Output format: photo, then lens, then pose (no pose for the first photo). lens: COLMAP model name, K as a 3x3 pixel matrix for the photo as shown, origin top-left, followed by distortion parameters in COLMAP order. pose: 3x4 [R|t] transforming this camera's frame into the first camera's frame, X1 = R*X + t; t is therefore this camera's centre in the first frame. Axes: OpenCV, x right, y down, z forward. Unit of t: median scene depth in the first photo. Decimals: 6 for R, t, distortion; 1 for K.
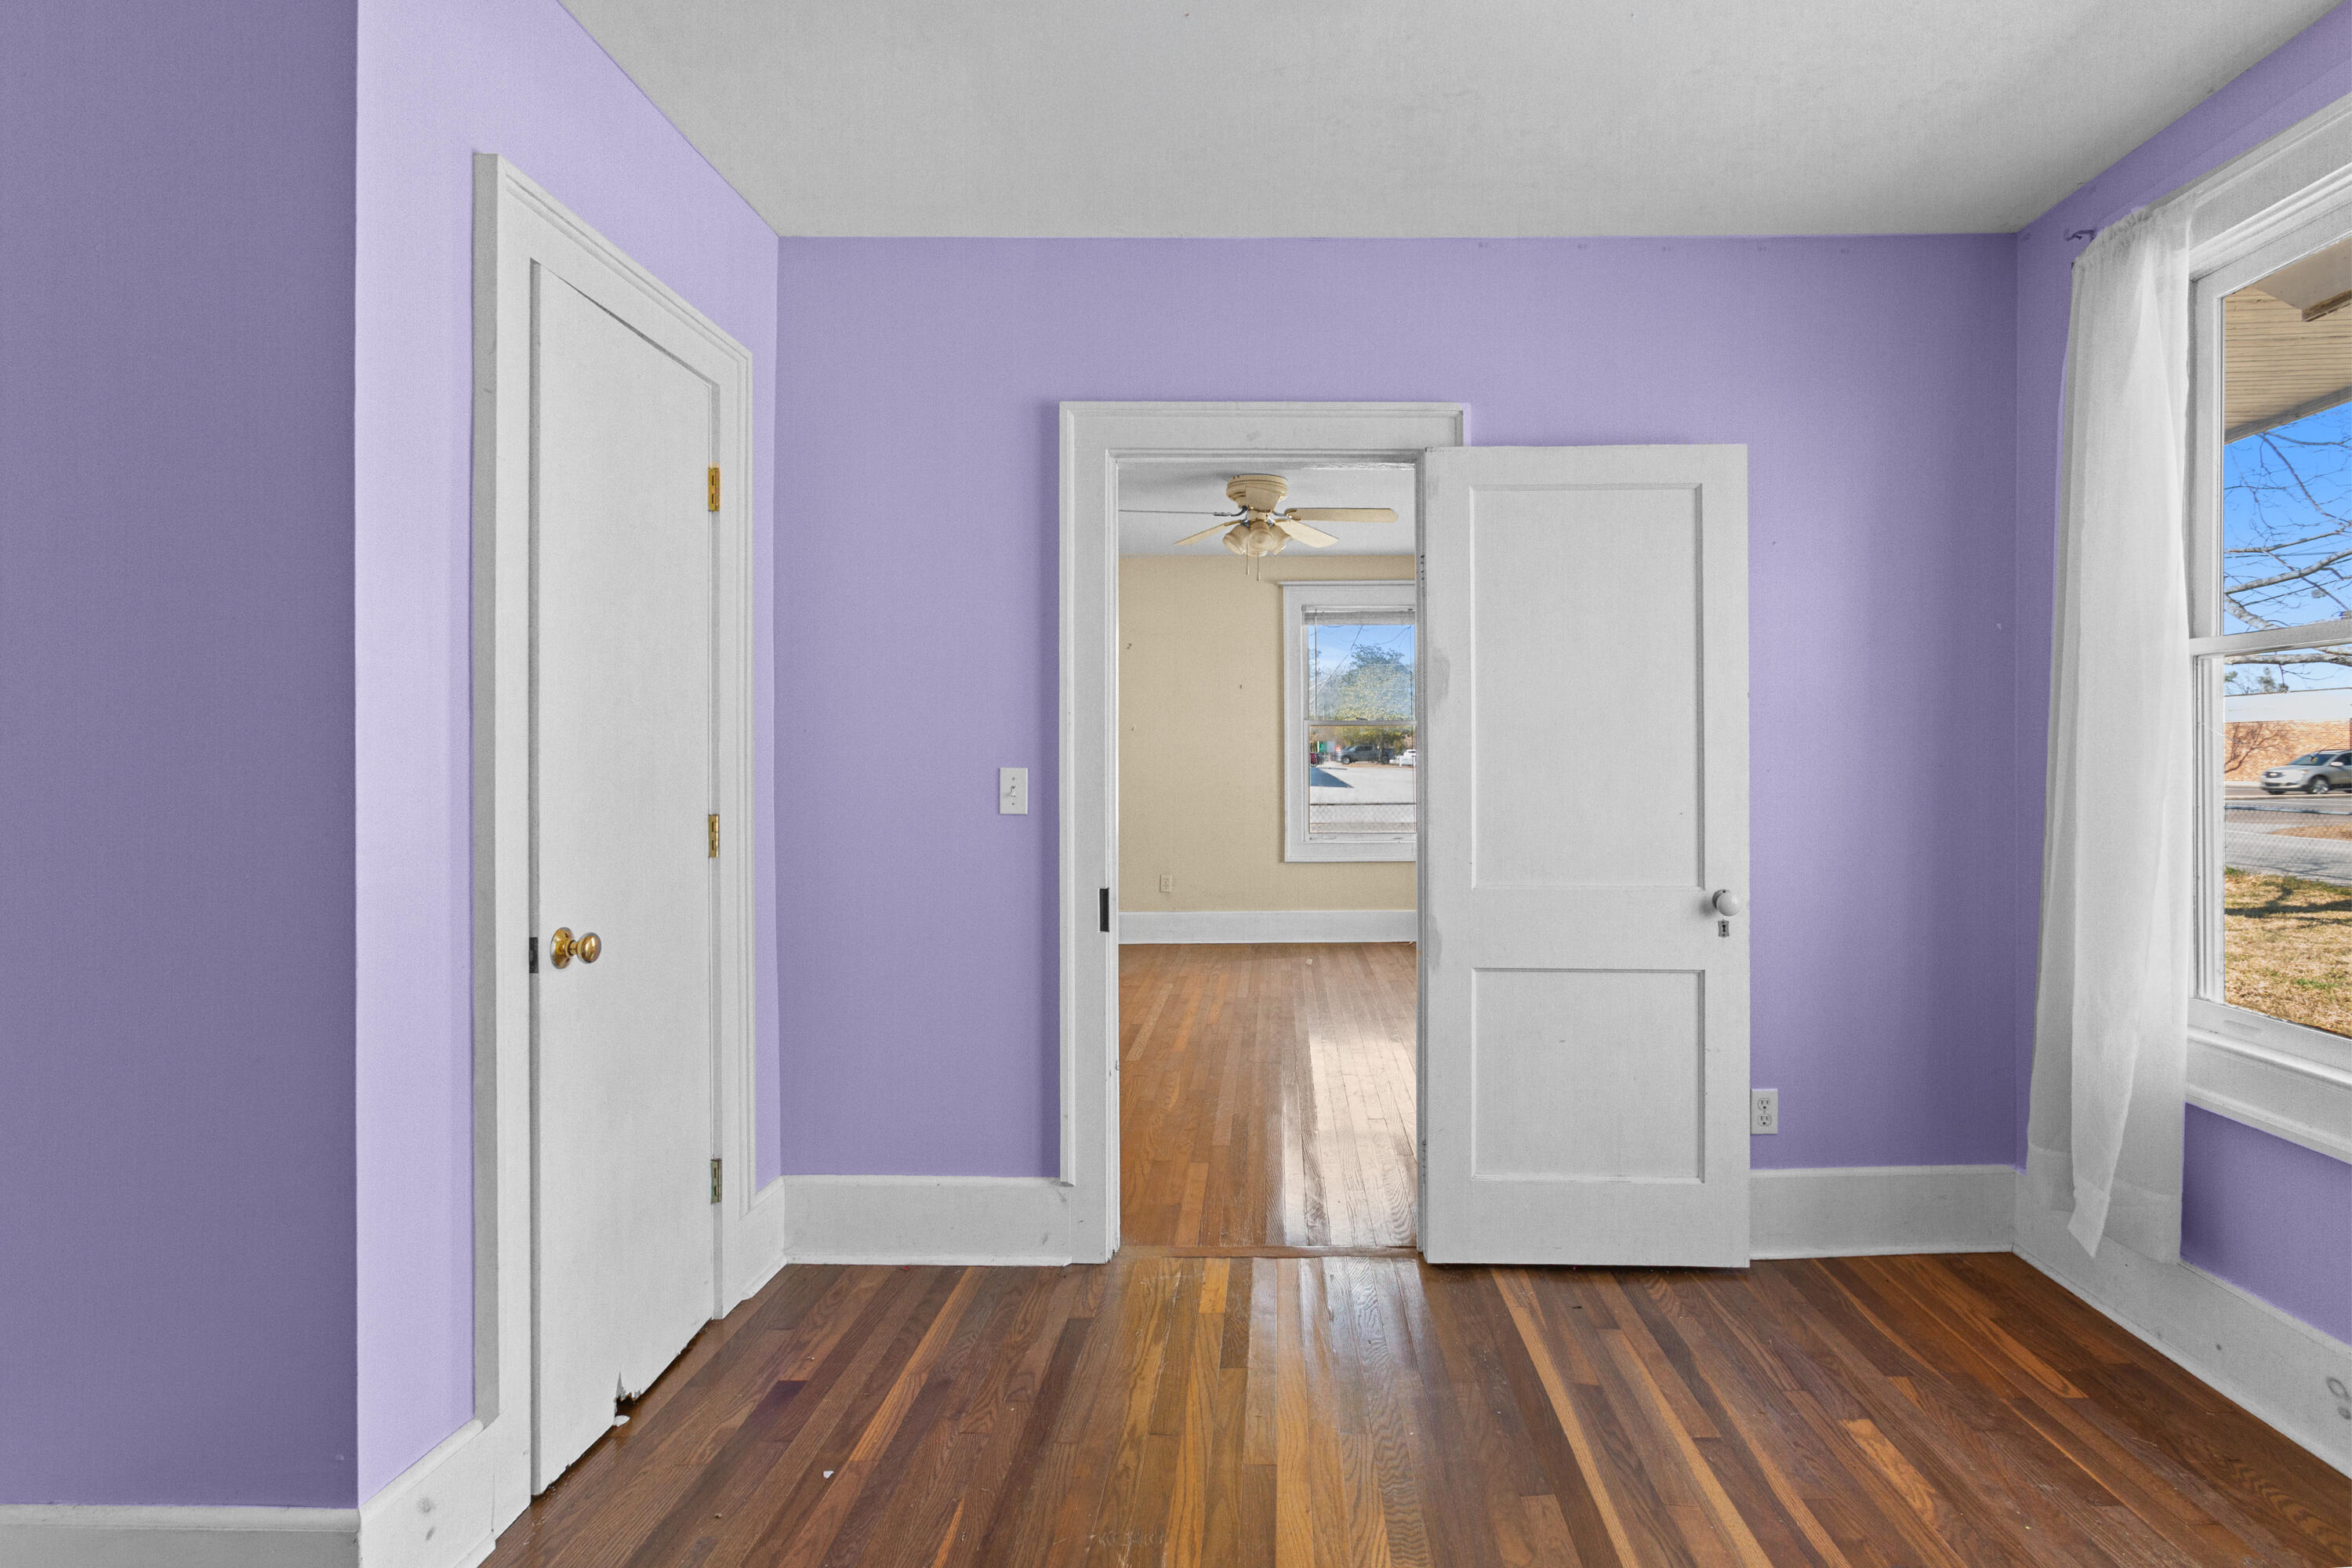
lens RADIAL K [[1149.1, 0, 1259.5], [0, 1149.1, 778.0], [0, 0, 1]] dist [-0.003688, -0.001082]
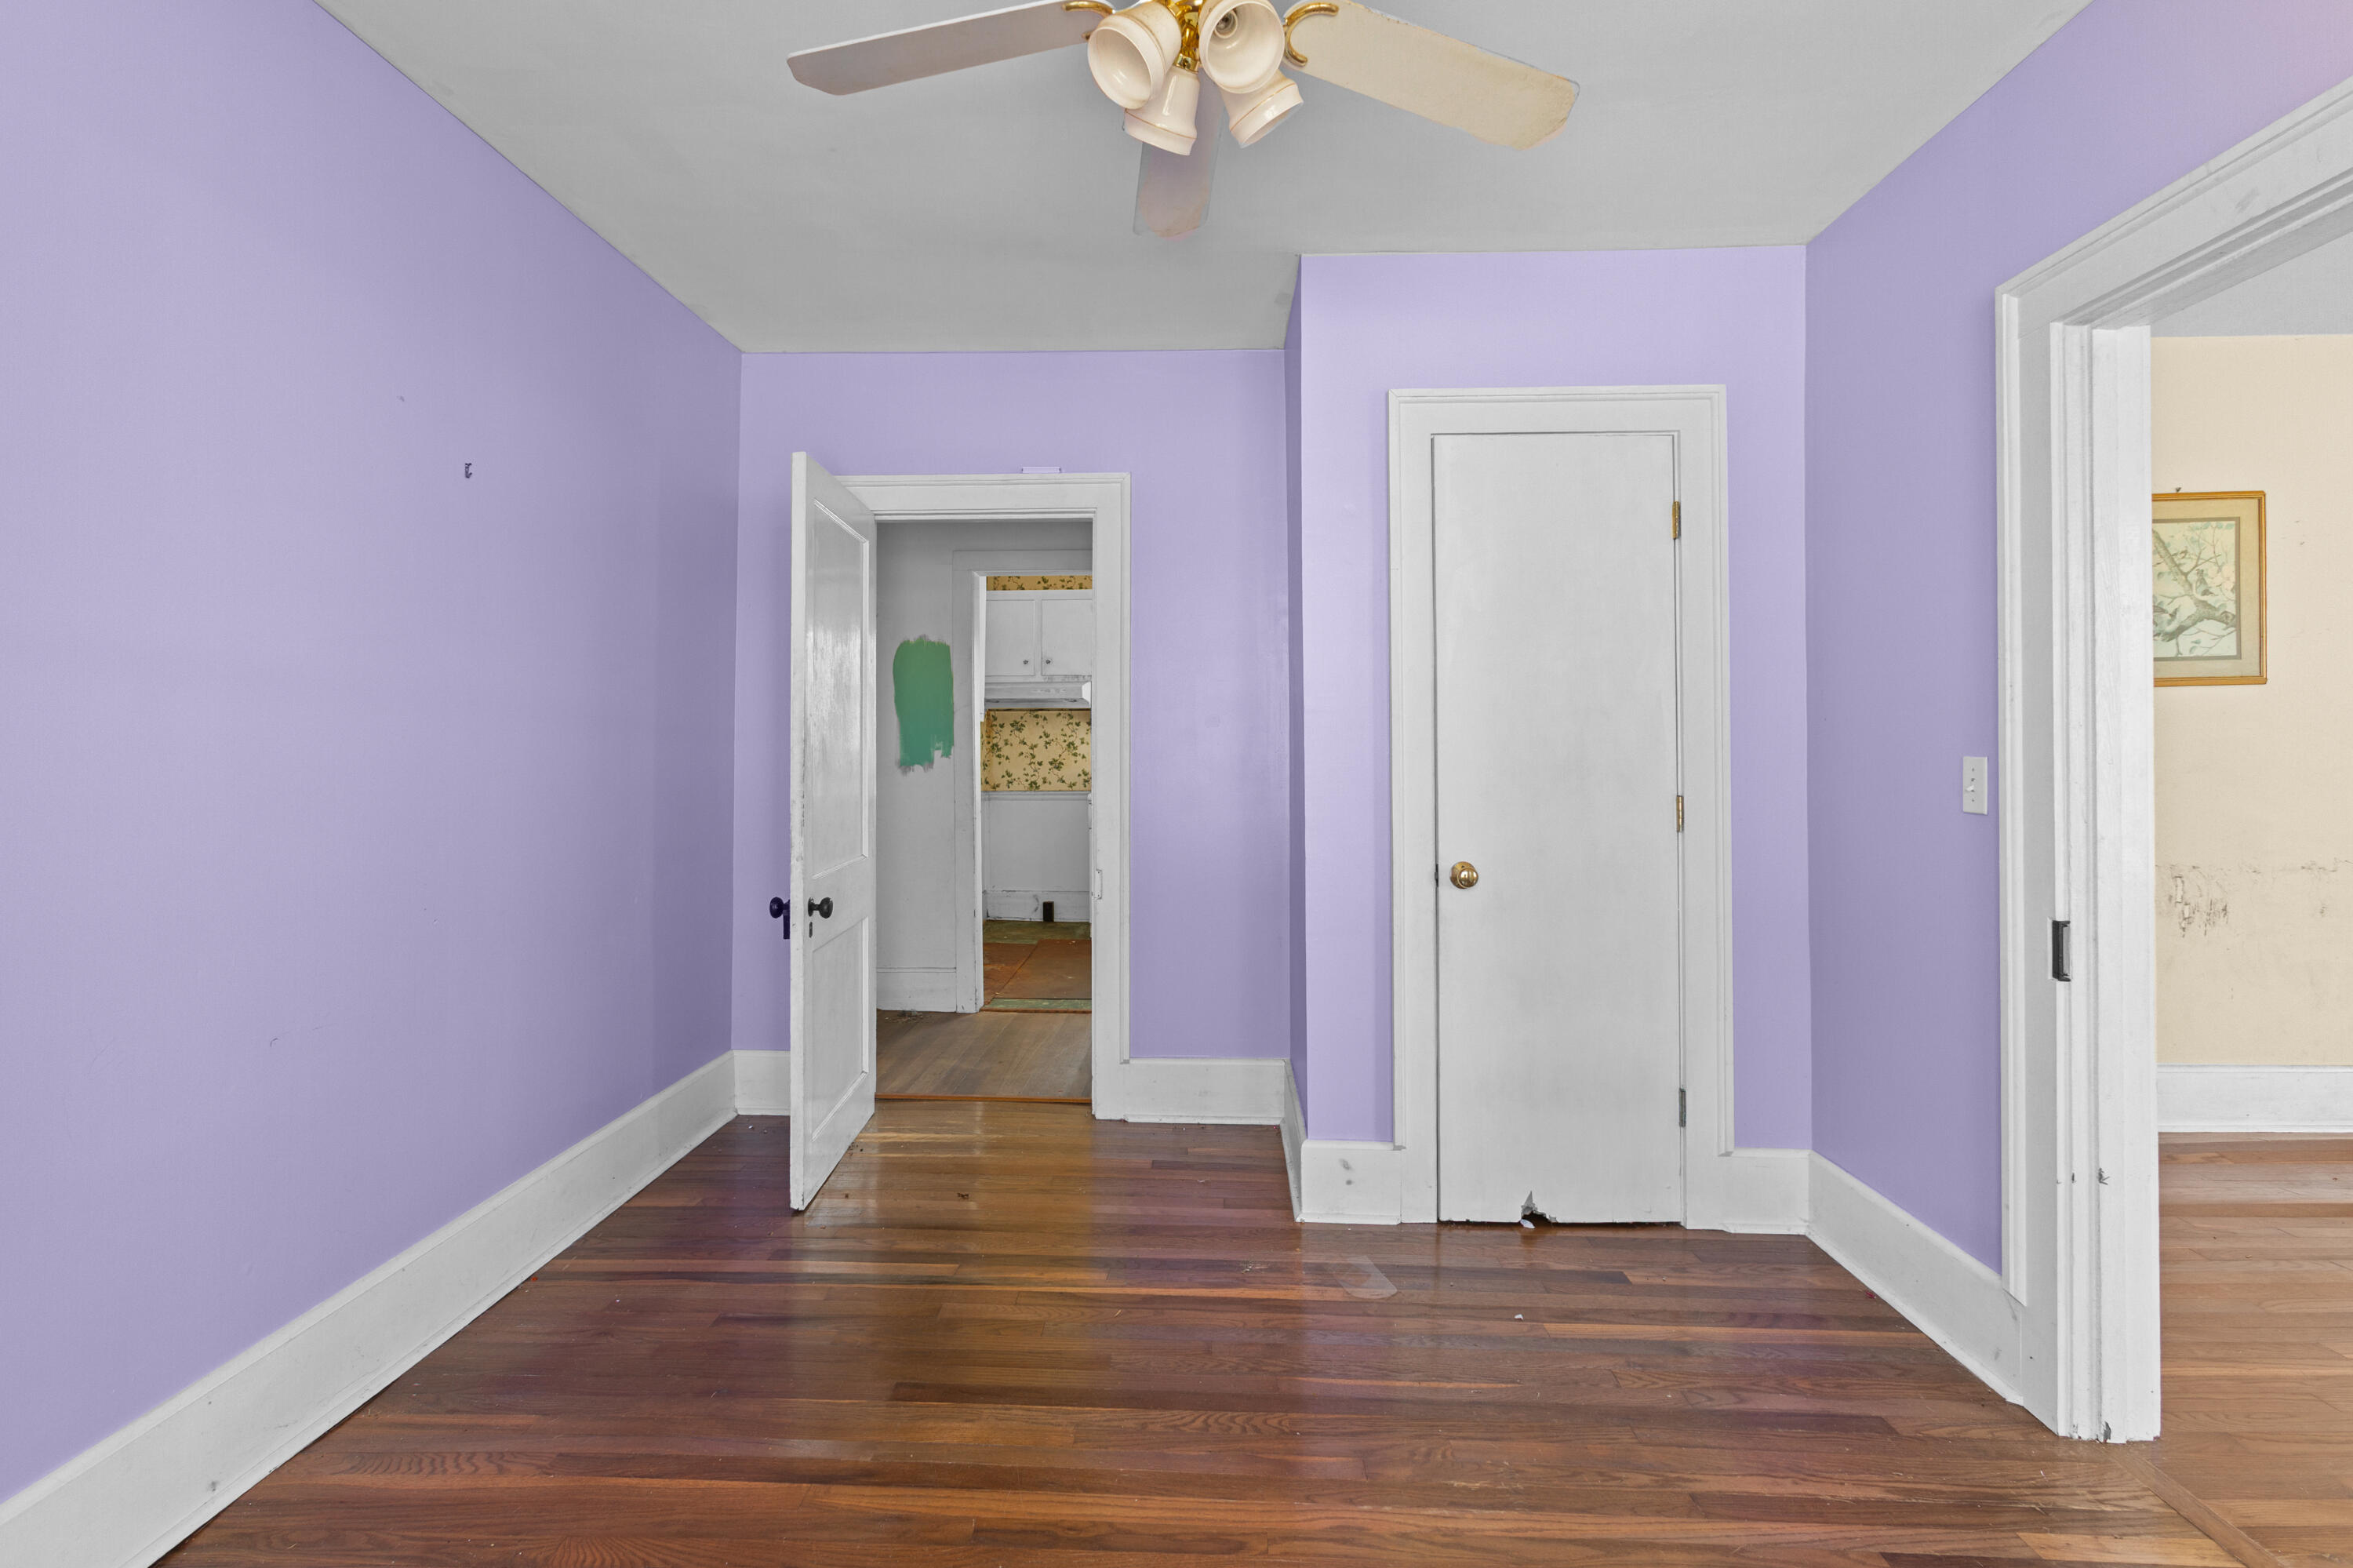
lens RADIAL K [[1063.3, 0, 1177.6], [0, 1063.3, 757.2], [0, 0, 1]] dist [-0.002315, 0.000349]
pose [[-0.034045, 0.005171, -0.999407, 0.656294], [-0.005844, 0.999968, 0.005373, -0.010181], [0.999403, 0.006023, -0.034014, 0.541555]]
